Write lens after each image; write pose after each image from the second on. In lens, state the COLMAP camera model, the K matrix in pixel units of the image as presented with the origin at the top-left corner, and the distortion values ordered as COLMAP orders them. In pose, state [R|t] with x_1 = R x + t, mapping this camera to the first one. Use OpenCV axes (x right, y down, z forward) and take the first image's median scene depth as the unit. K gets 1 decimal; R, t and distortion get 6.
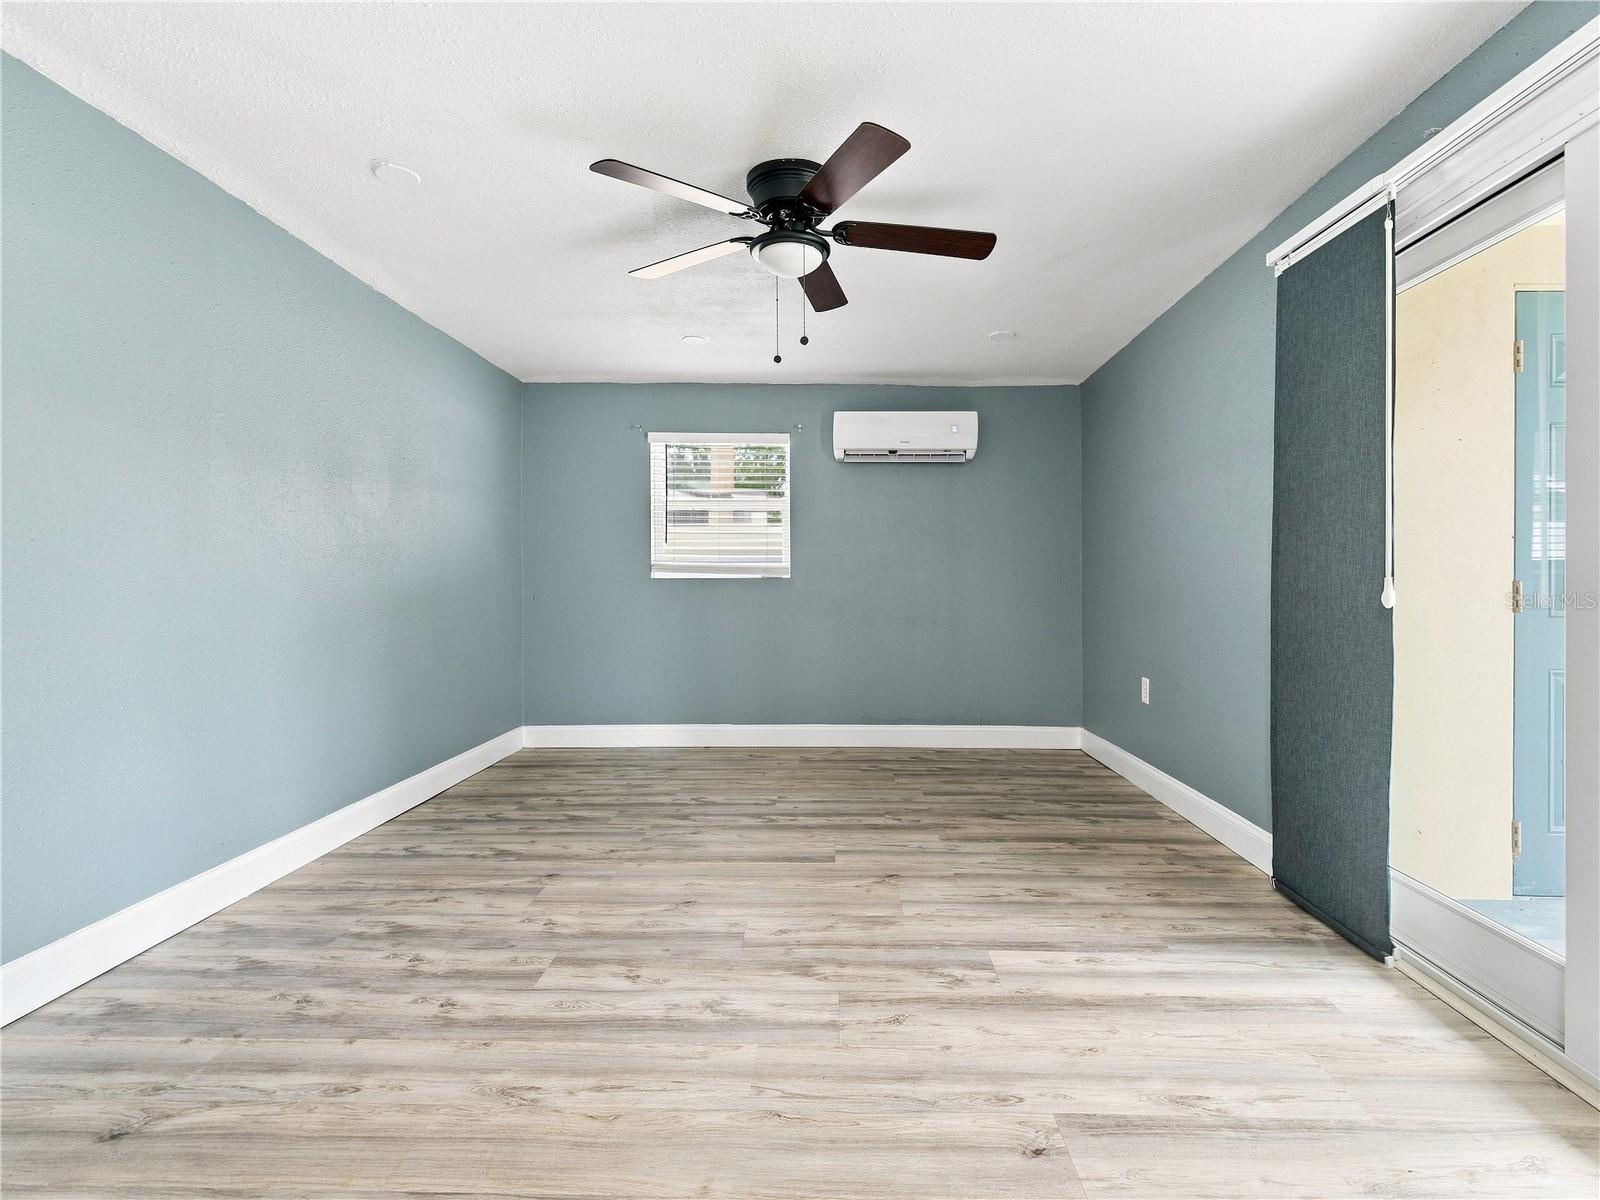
lens RADIAL K [[752.4, 0, 800.0], [0, 752.4, 600.0], [0, 0, 1]] dist [-0.000527, -0.000796]
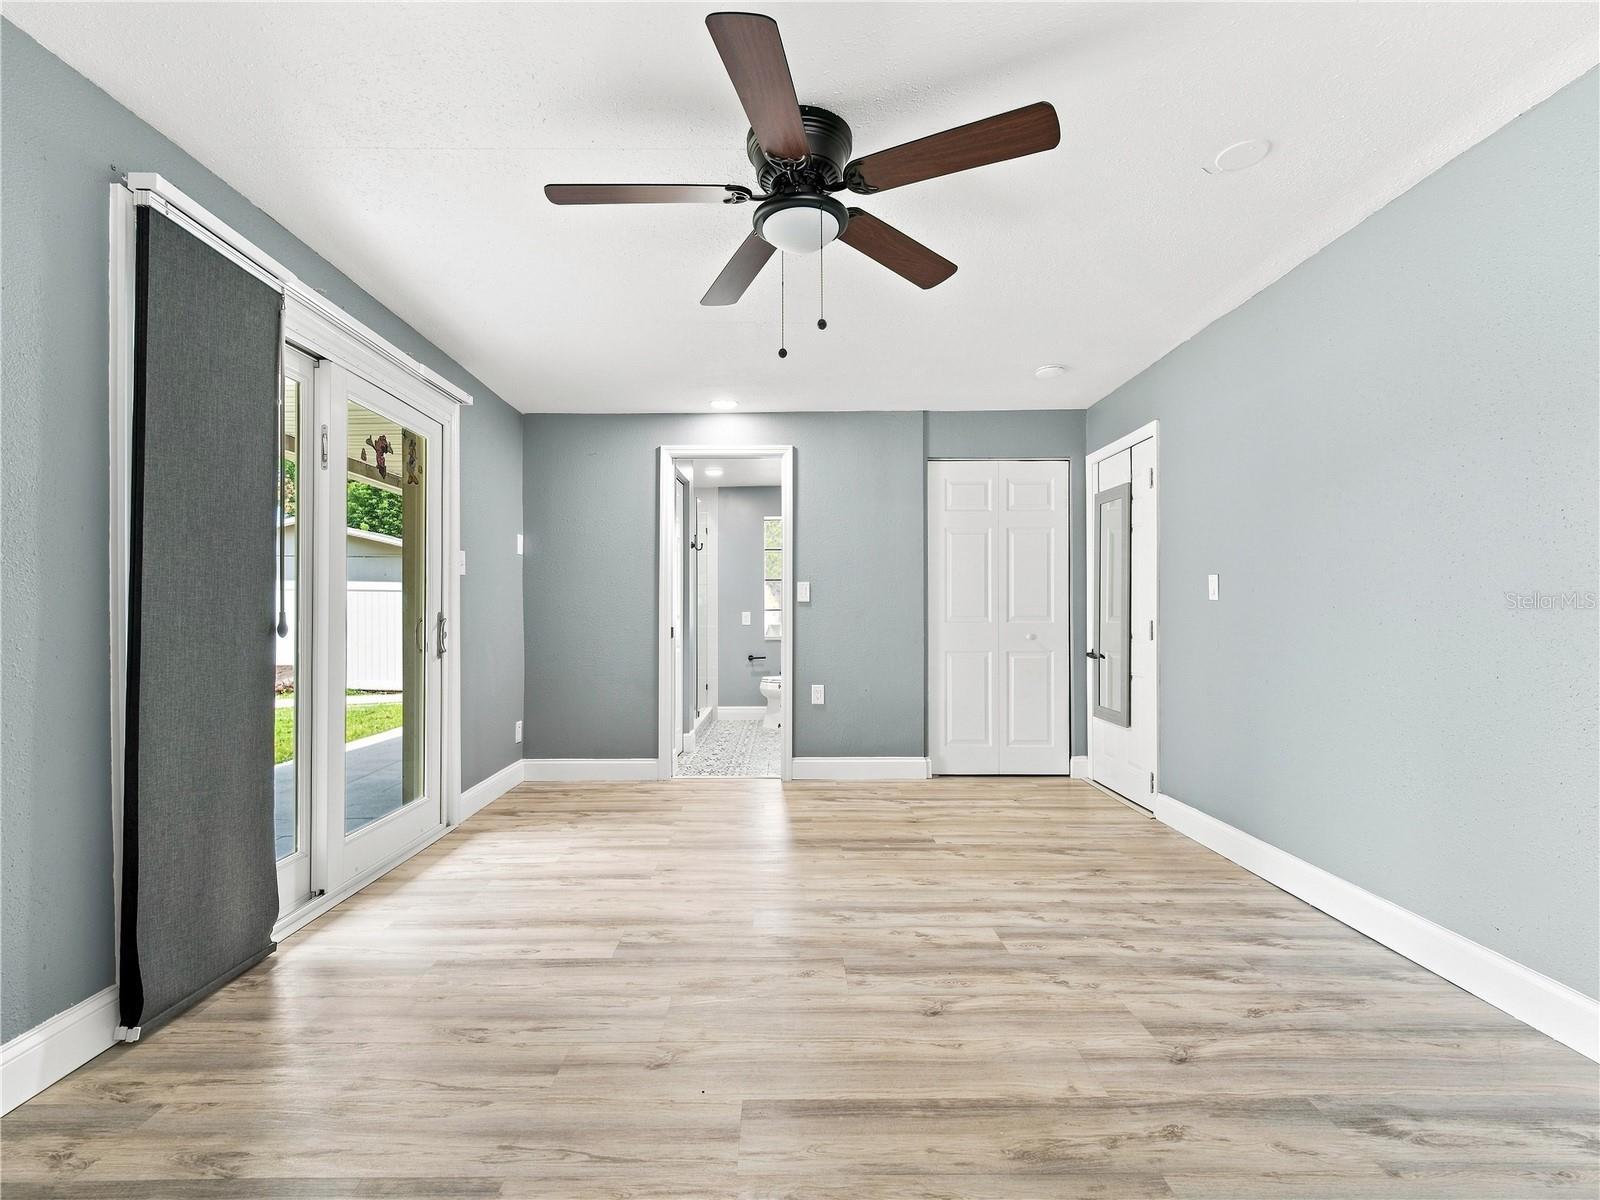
lens RADIAL K [[752.4, 0, 800.0], [0, 752.4, 600.0], [0, 0, 1]] dist [-0.000527, -0.000796]
pose [[-0.997190, 0.004829, -0.074759, 0.057590], [0.004047, 0.999936, 0.010610, -0.052483], [0.074806, 0.010278, -0.997145, 2.031787]]
